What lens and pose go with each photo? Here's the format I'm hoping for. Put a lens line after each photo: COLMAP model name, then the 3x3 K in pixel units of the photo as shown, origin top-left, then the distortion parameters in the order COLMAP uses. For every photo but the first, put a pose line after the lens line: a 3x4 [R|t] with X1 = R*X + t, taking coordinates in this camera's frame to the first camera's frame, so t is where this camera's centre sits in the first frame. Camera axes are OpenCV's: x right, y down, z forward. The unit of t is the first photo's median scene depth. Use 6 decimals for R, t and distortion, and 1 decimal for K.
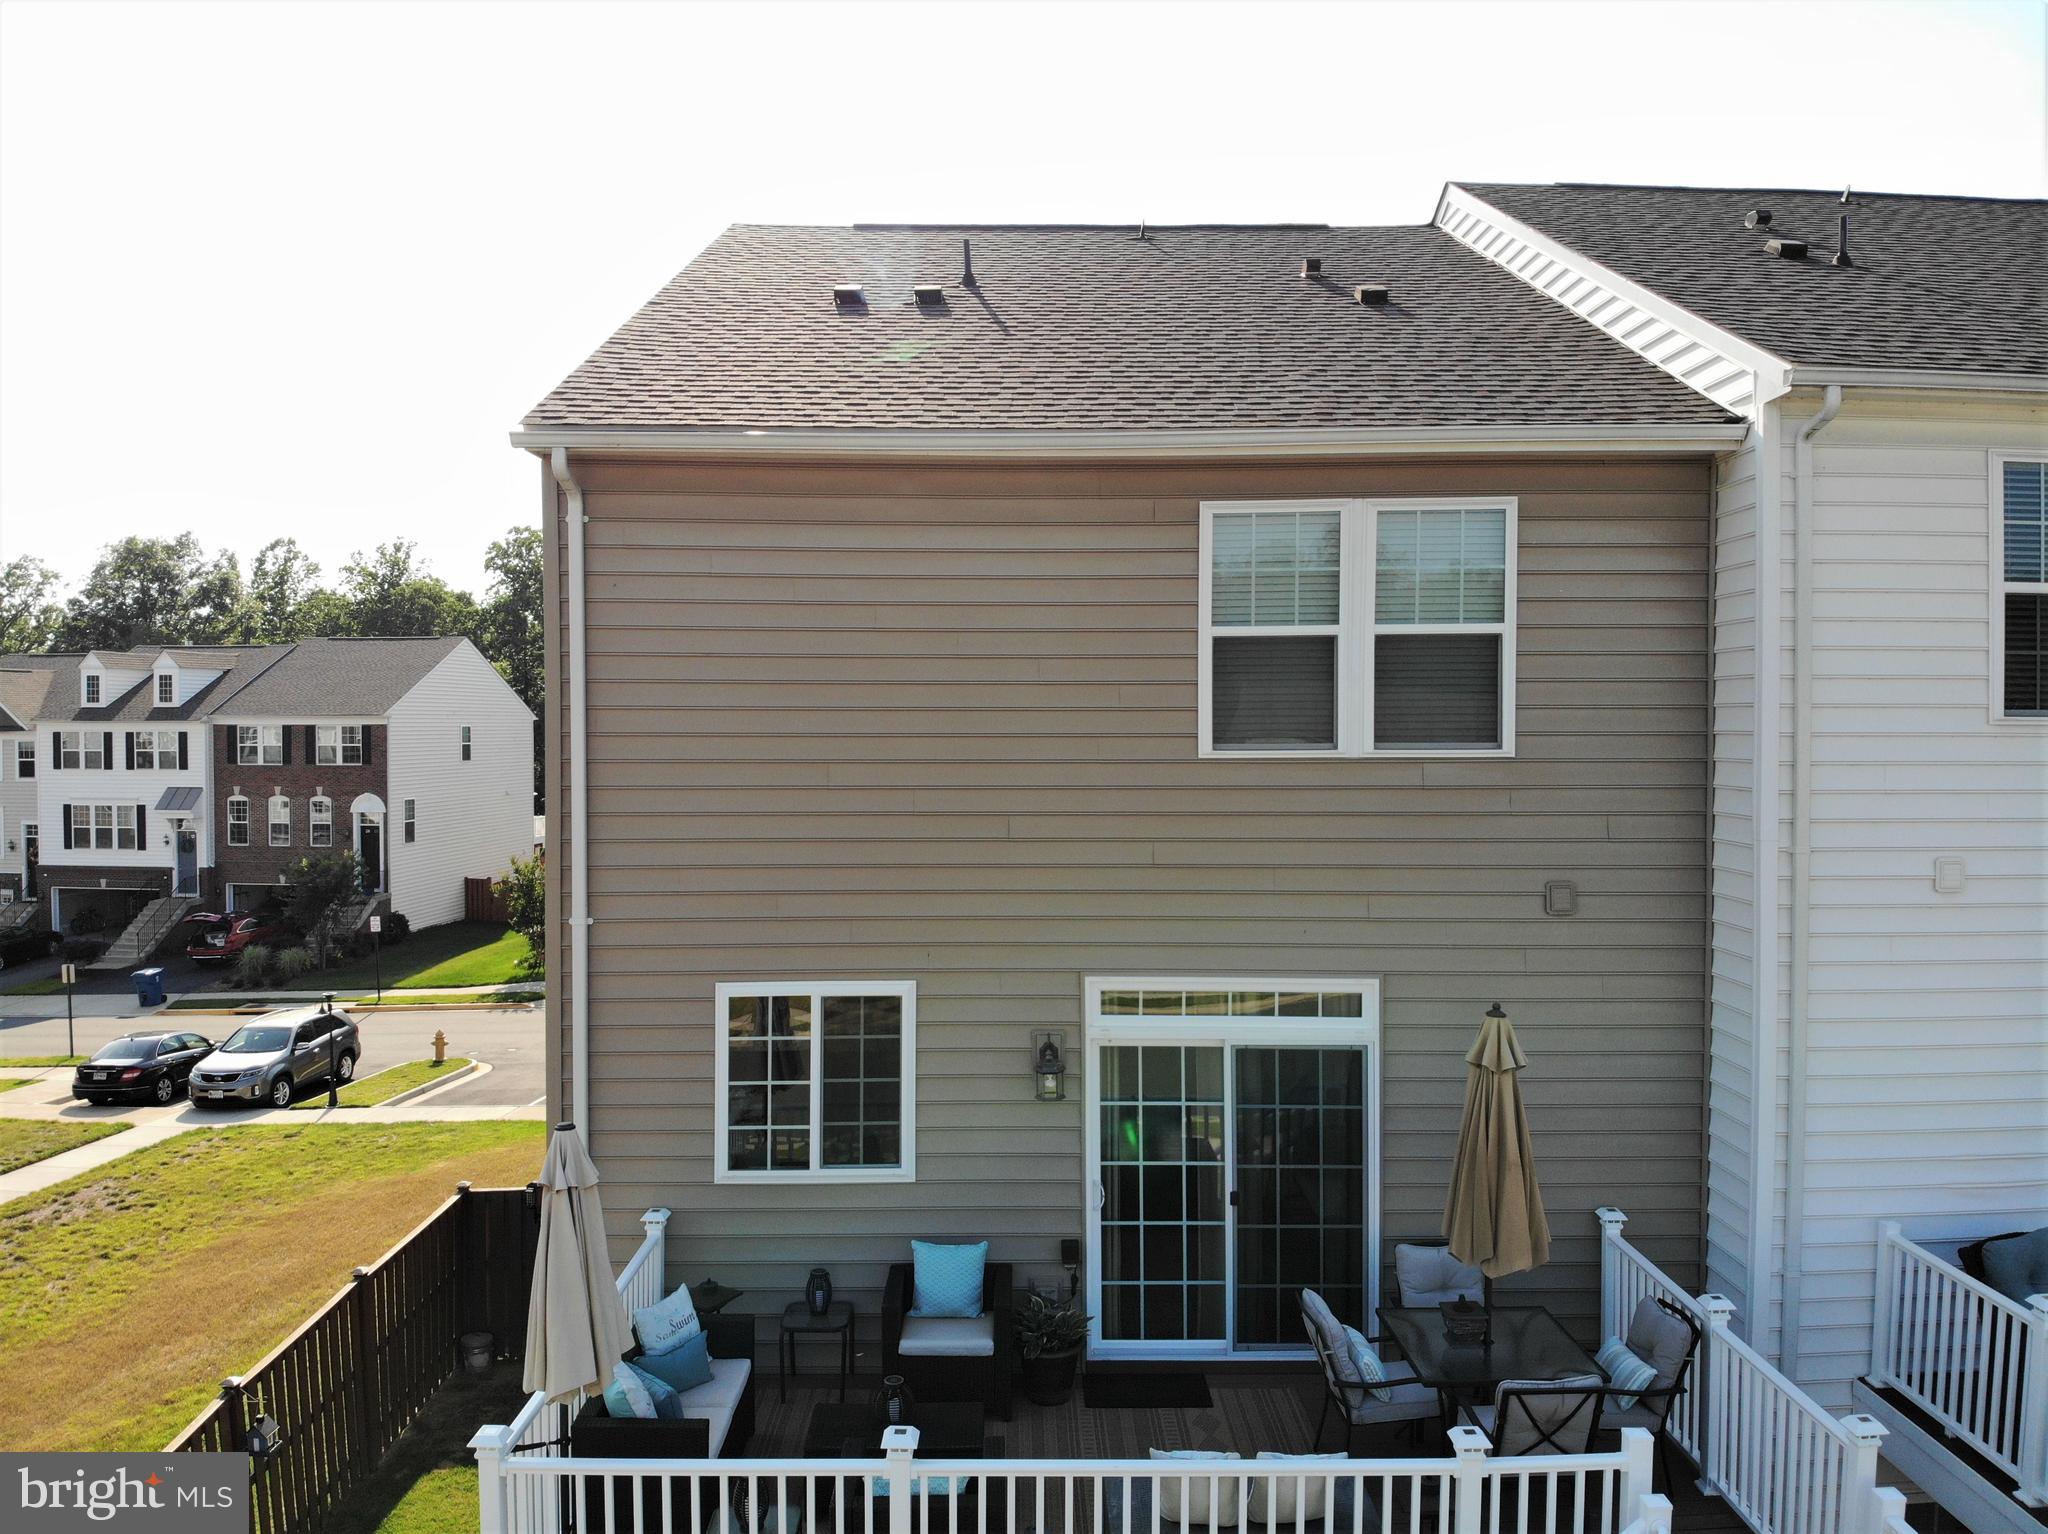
lens RADIAL K [[1466.9, 0, 1024.0], [0, 1466.9, 767.0], [0, 0, 1]] dist [0.168676, -0.314503]
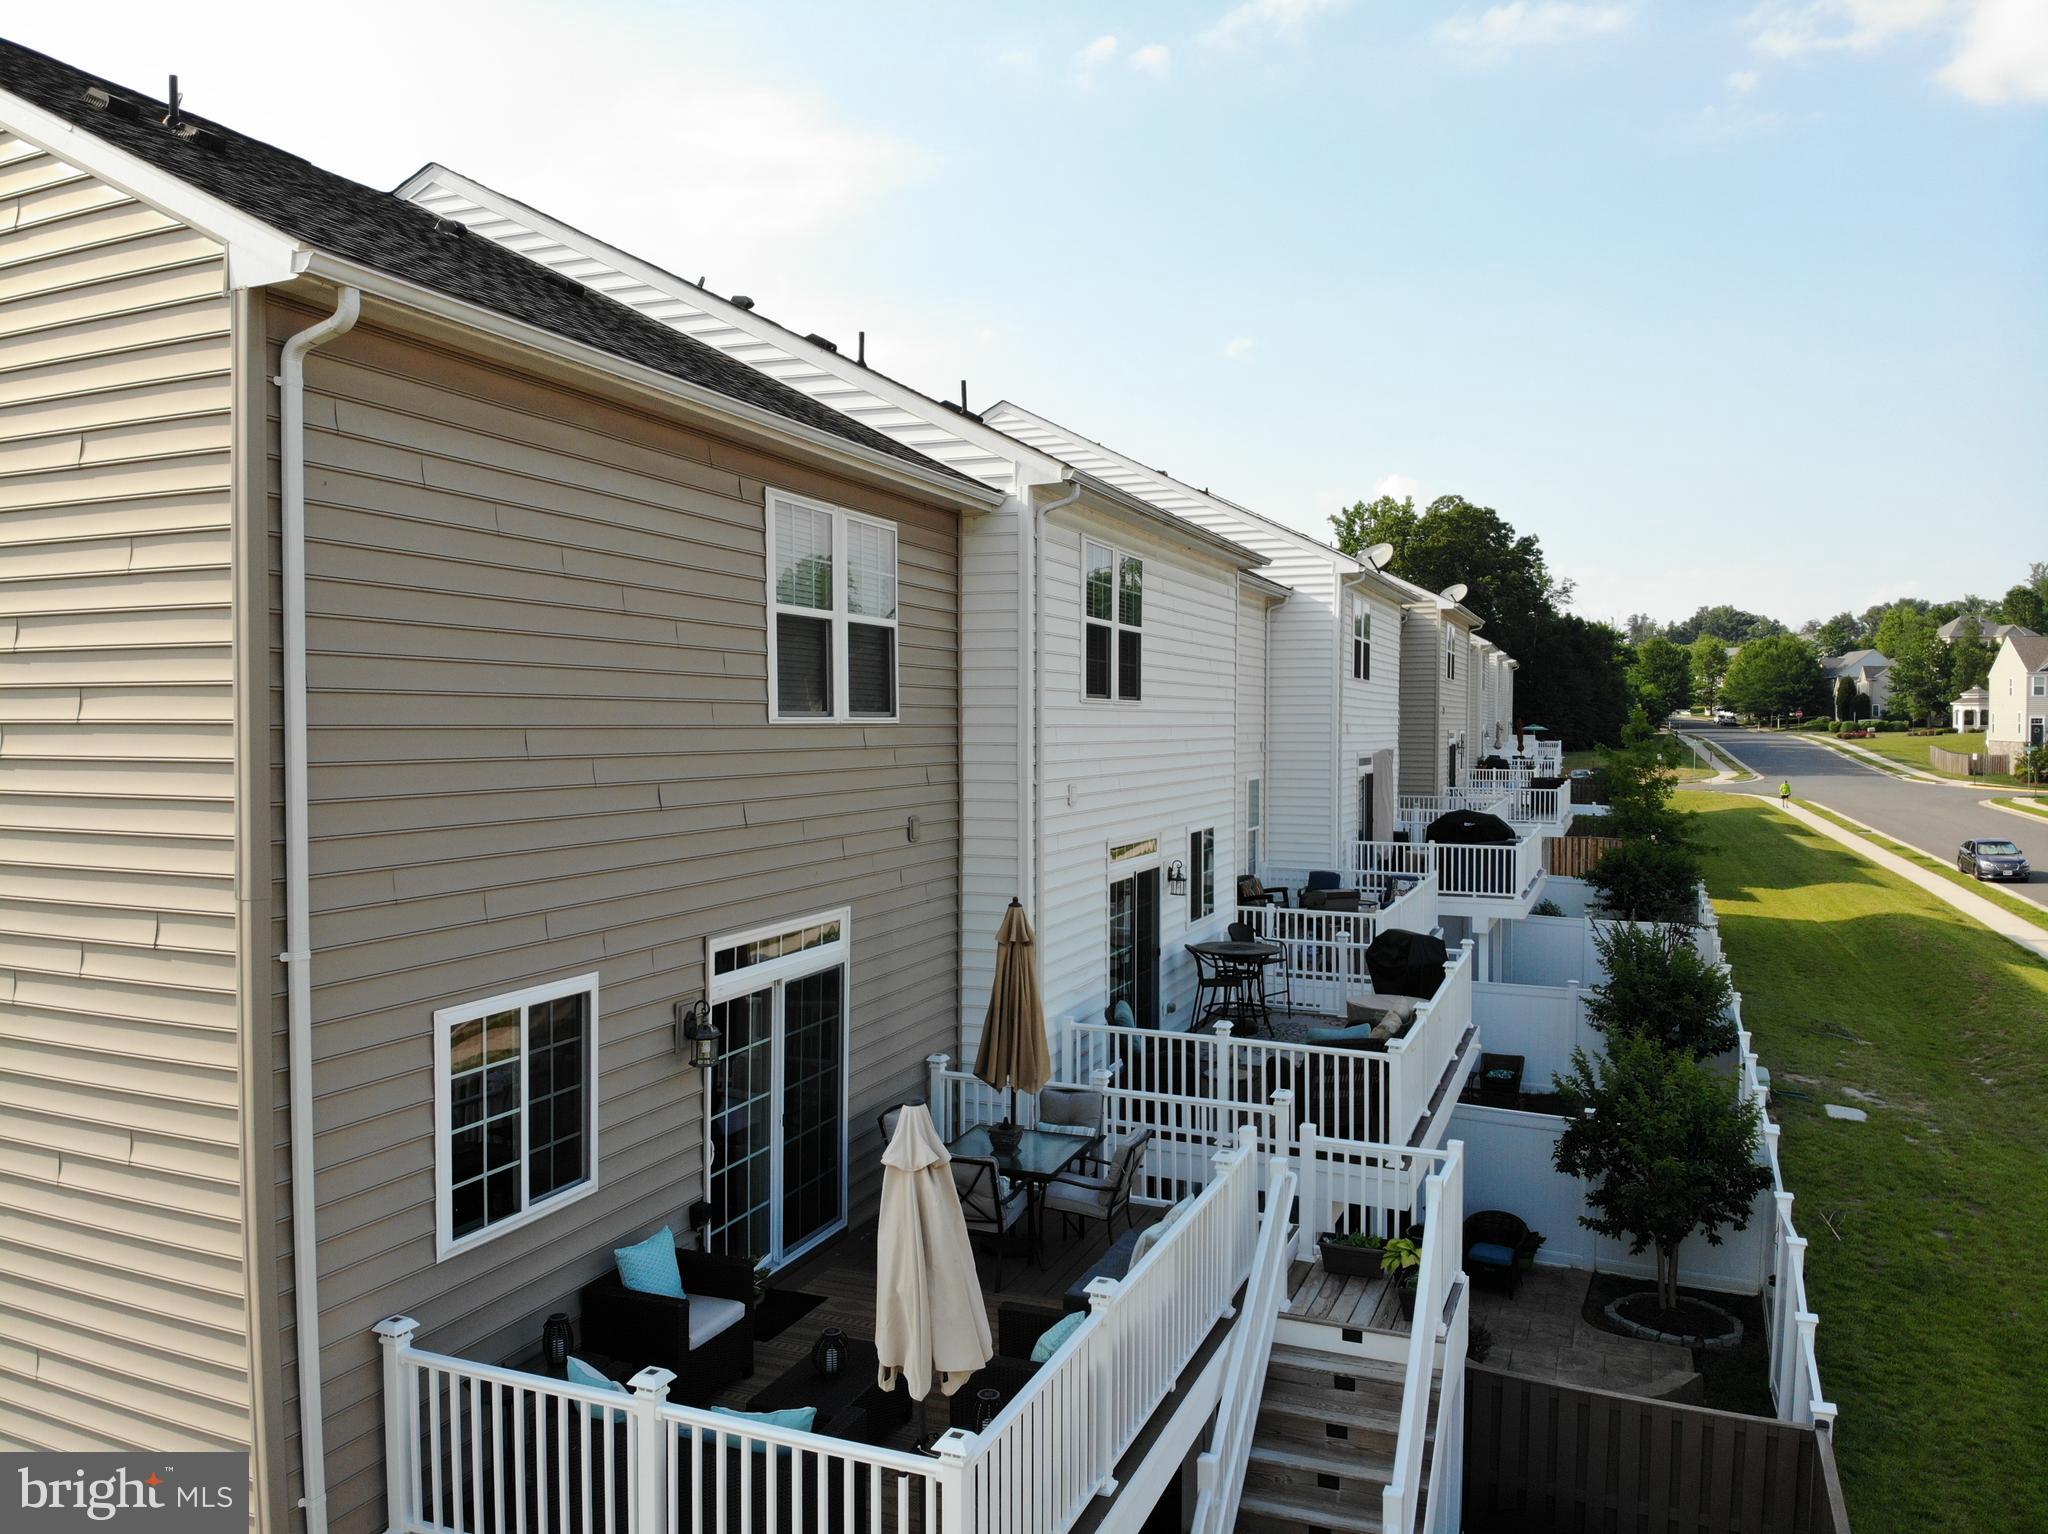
lens RADIAL K [[1466.8, 0, 1024.0], [0, 1466.8, 767.0], [0, 0, 1]] dist [0.189740, -0.365514]
pose [[0.393098, -0.029627, 0.919019, -0.807646], [0.015167, 0.999554, 0.025735, 0.000336], [-0.919372, 0.003822, 0.393372, 0.396796]]
